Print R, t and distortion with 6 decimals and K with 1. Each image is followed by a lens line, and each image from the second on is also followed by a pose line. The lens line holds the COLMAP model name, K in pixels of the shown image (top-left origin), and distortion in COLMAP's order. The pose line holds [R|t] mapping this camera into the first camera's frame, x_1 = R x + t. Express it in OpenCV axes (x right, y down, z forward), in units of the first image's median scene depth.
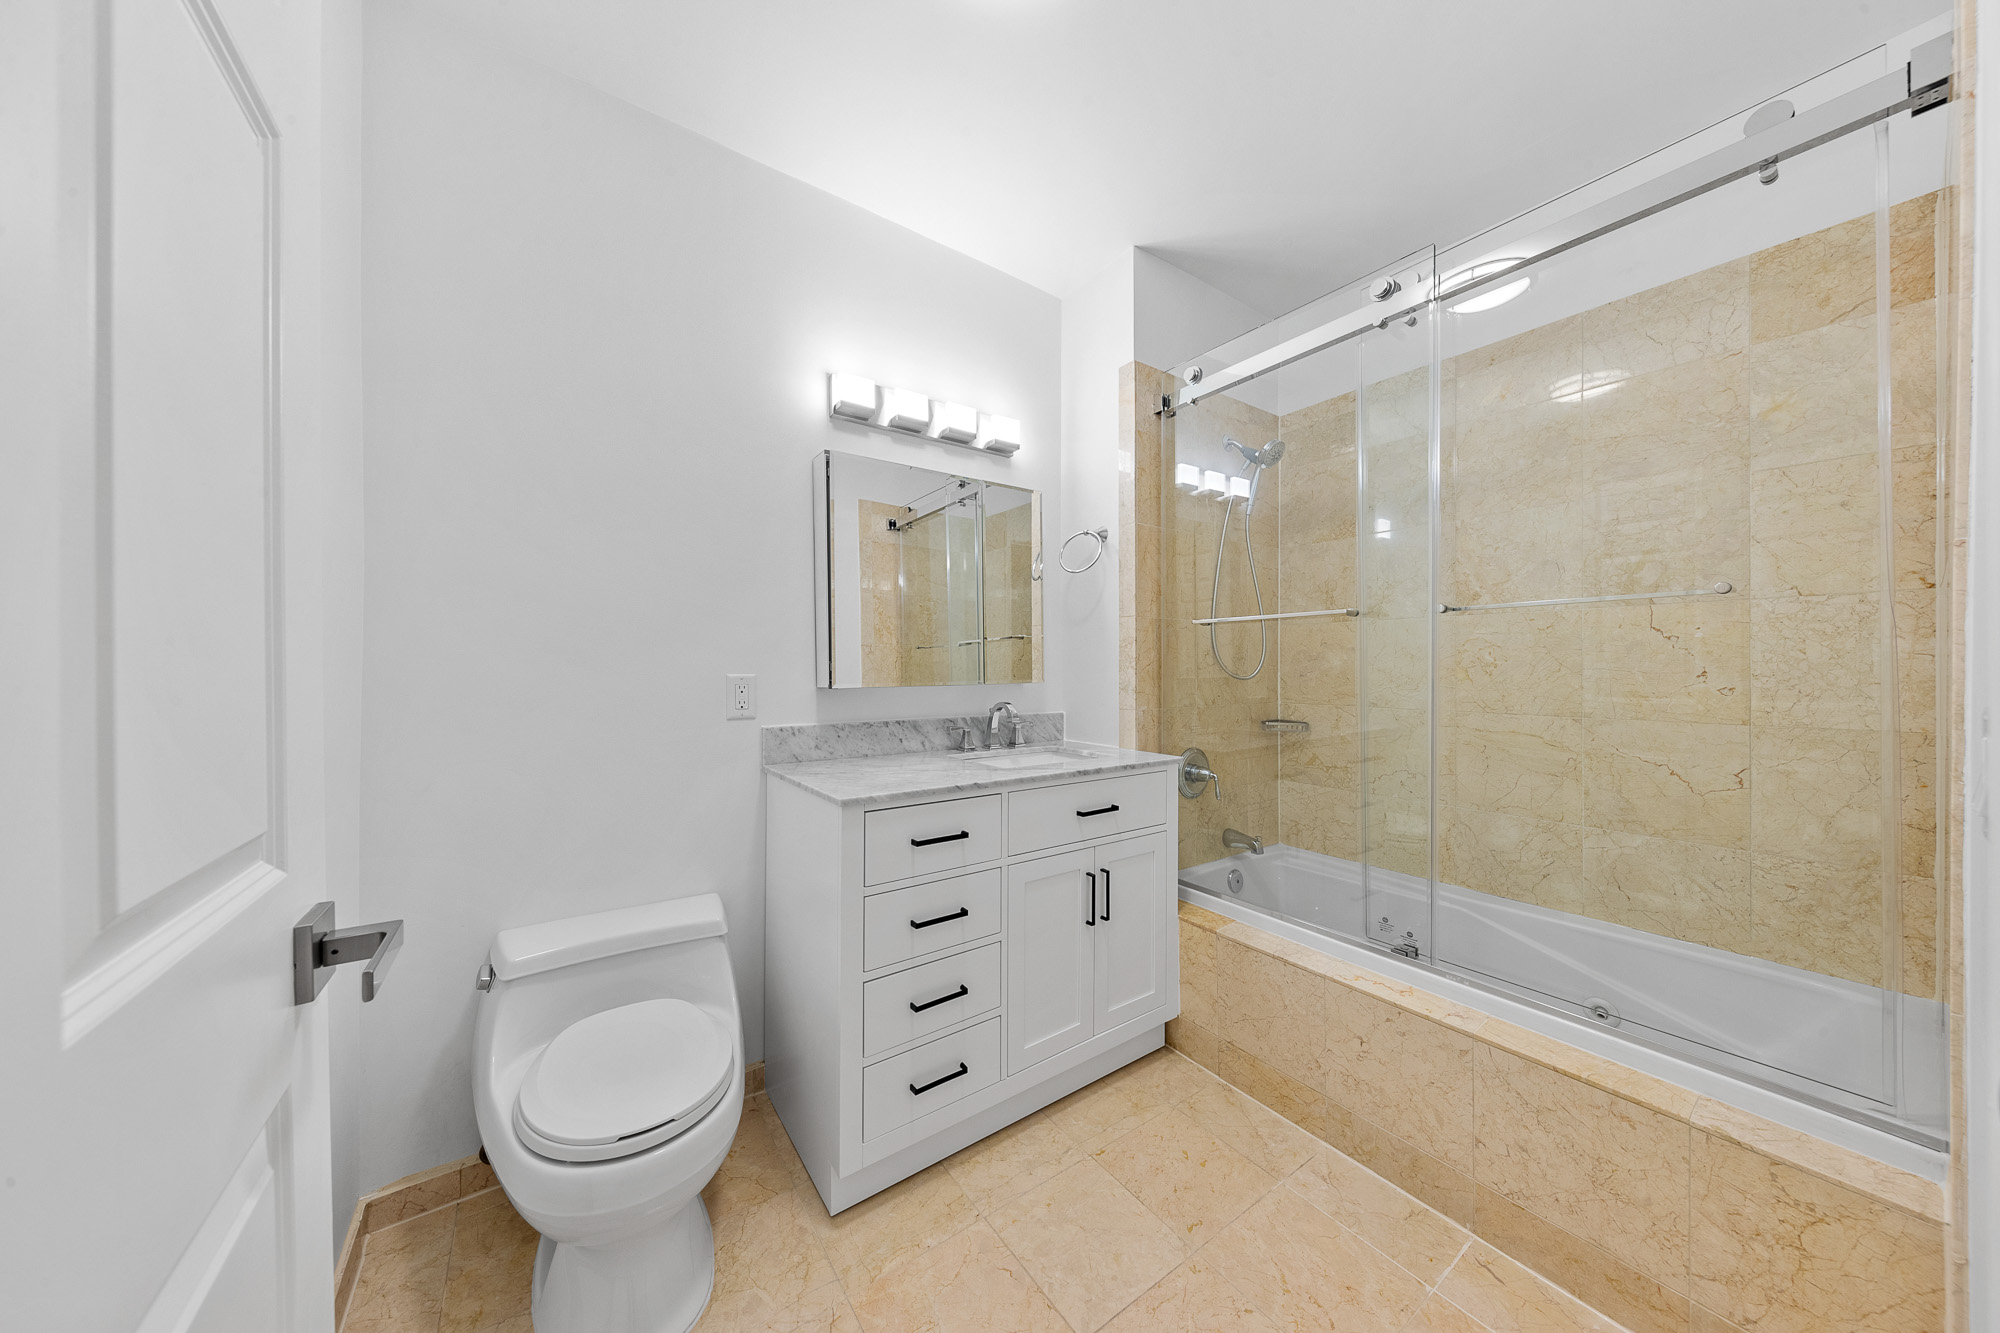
lens RADIAL K [[637.5, 0, 999.1], [0, 637.5, 670.9], [0, 0, 1]] dist [0.004748, -0.002097]
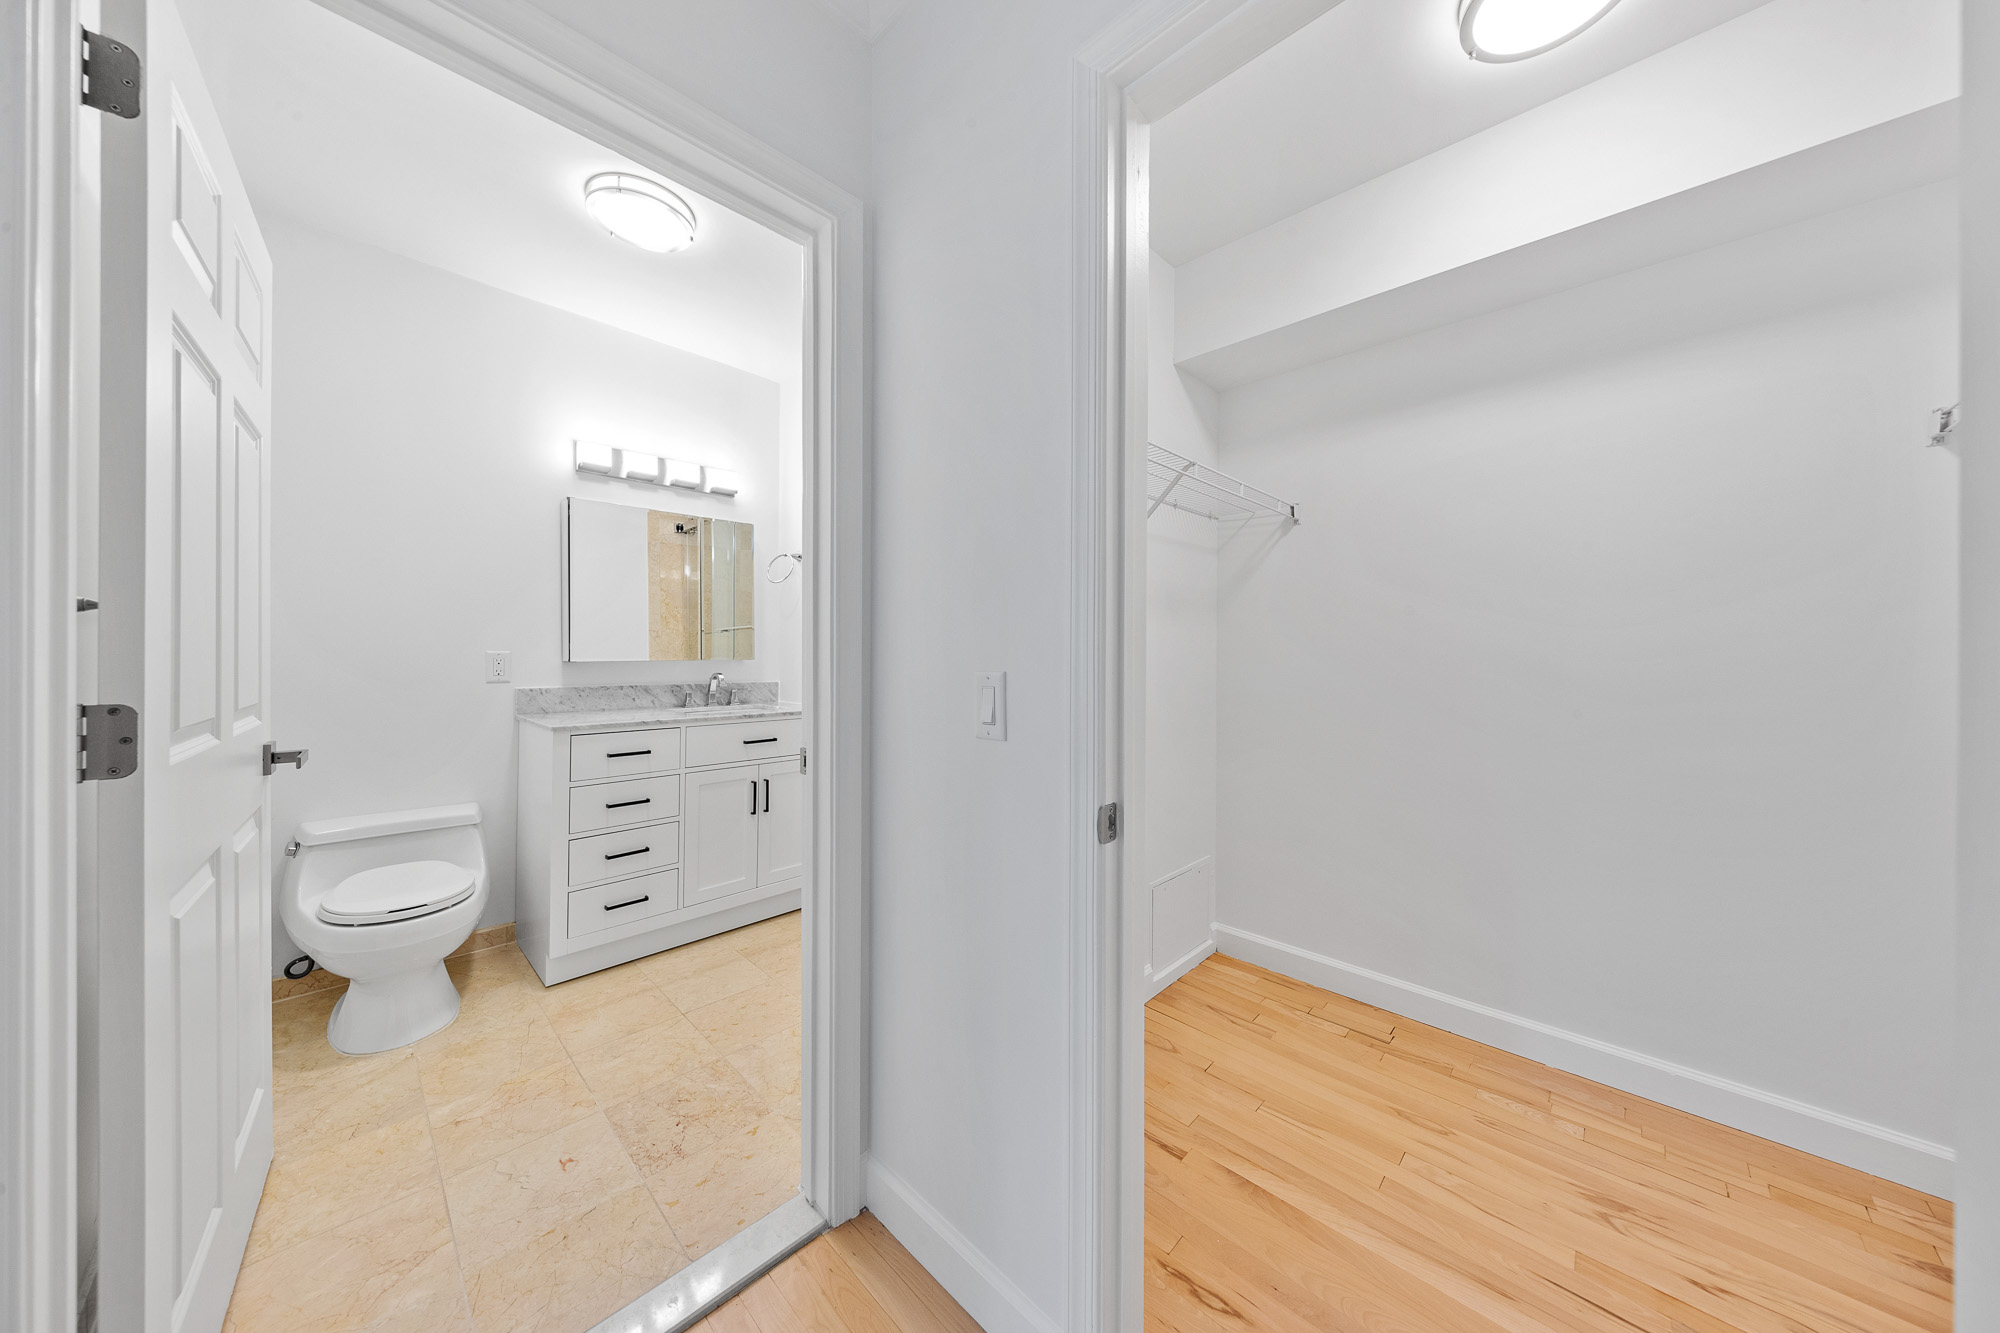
lens RADIAL K [[637.5, 0, 1001.4], [0, 637.5, 651.1], [0, 0, 1]] dist [0.004748, -0.002097]
pose [[0.980419, 0.006000, 0.196831, 0.413282], [-0.004940, 0.999971, -0.005877, 0.006662], [-0.196860, 0.004790, 0.980420, -0.621003]]
